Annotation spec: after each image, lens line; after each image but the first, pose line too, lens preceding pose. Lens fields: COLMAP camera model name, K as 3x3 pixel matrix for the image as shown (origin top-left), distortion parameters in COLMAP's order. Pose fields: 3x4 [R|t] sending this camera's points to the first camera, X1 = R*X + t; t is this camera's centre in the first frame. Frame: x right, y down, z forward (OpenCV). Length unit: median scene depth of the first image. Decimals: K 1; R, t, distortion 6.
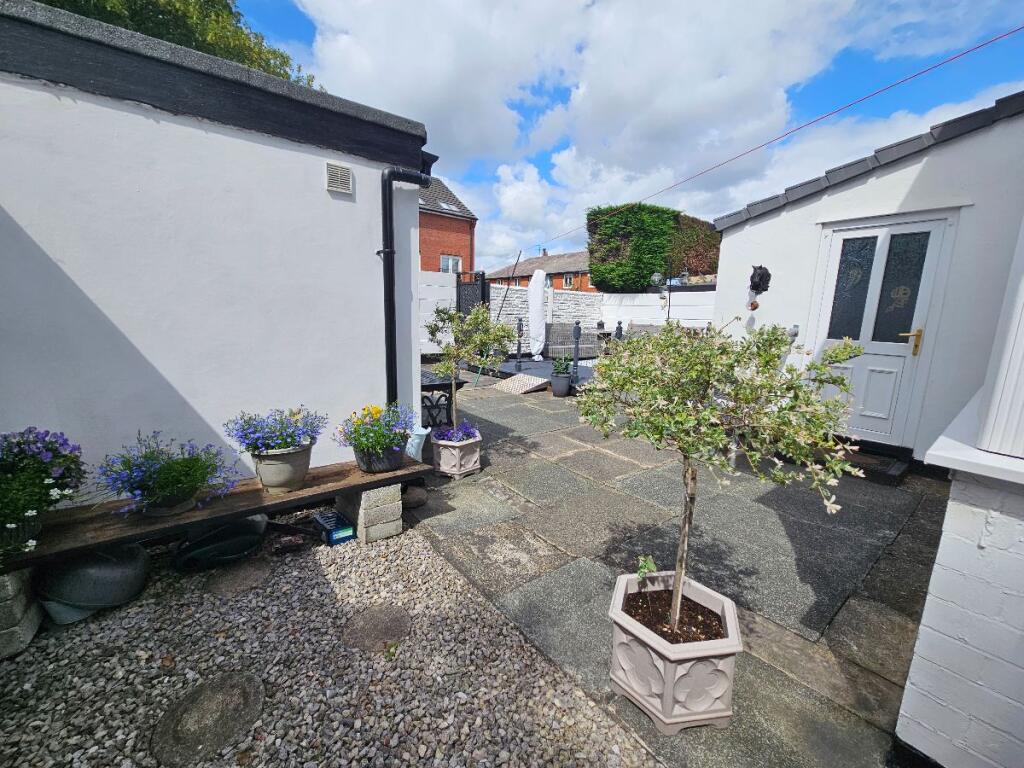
lens RADIAL K [[420.2, 0, 504.1], [0, 420.2, 375.6], [0, 0, 1]] dist [-0.001318, 0.000818]
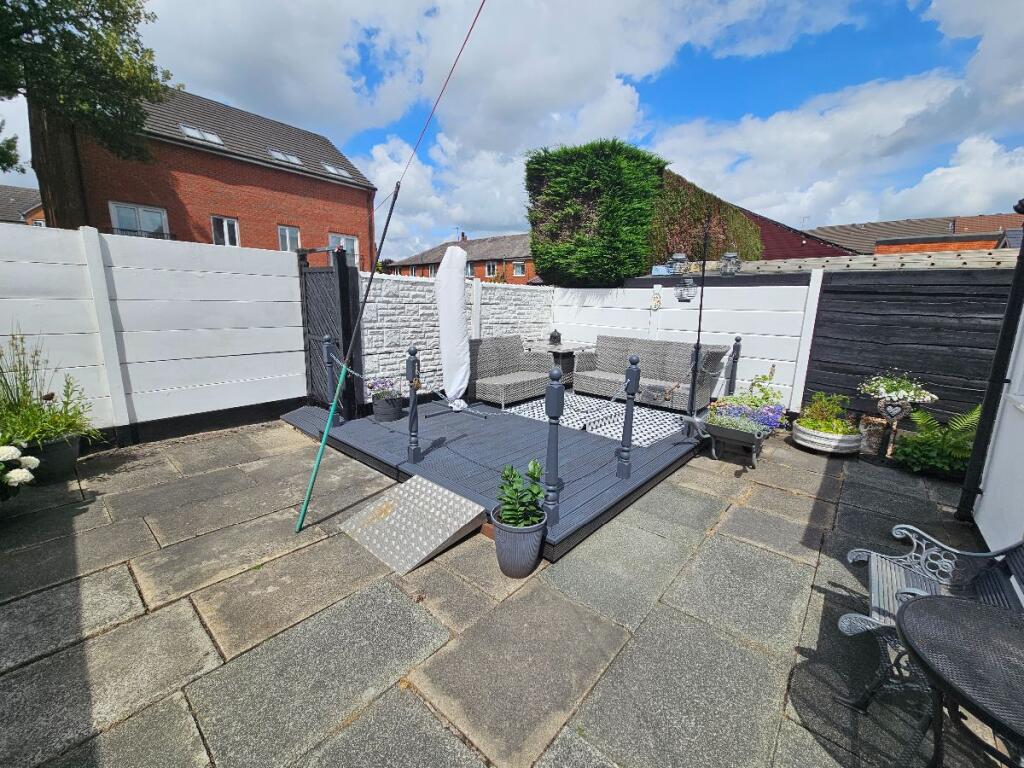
lens RADIAL K [[420.2, 0, 510.3], [0, 420.2, 385.4], [0, 0, 1]] dist [-0.001318, 0.000818]
pose [[0.980529, -0.045950, 0.190923, 0.037550], [0.036655, 0.997977, 0.051939, -0.083979], [-0.192923, -0.043929, 0.980230, 0.382904]]
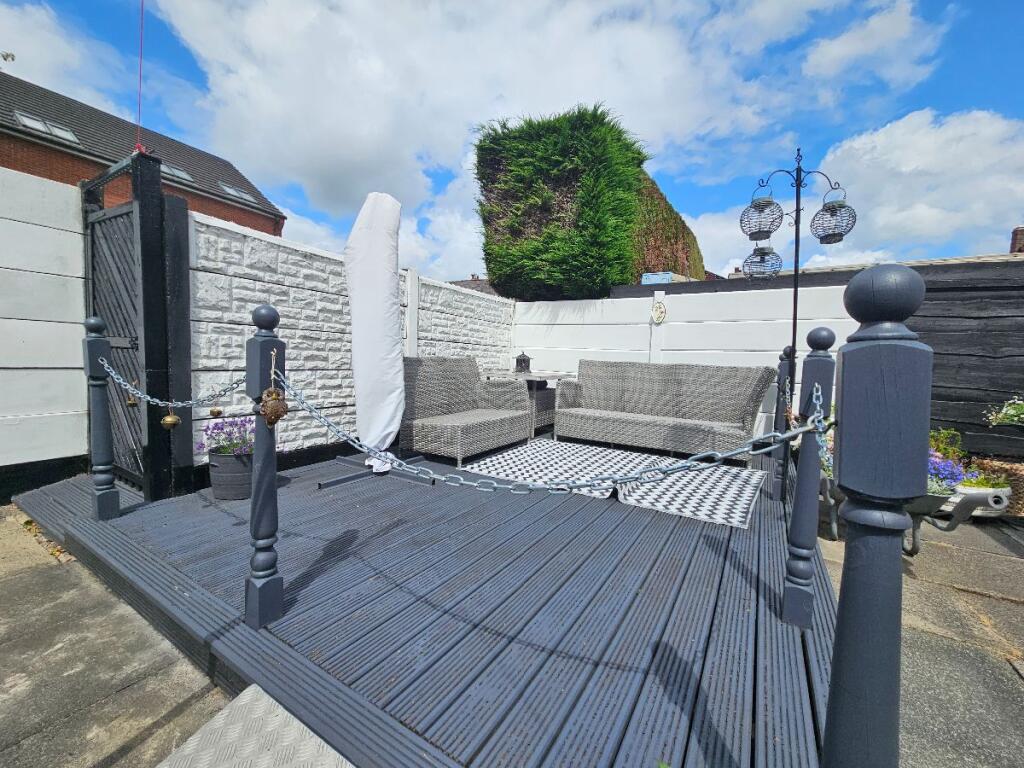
lens RADIAL K [[420.2, 0, 509.8], [0, 420.2, 385.2], [0, 0, 1]] dist [-0.001318, 0.000818]
pose [[0.929929, -0.021404, 0.367117, 0.047557], [0.050797, 0.996211, -0.070589, -0.064846], [-0.364215, 0.084291, 0.927493, 0.580166]]
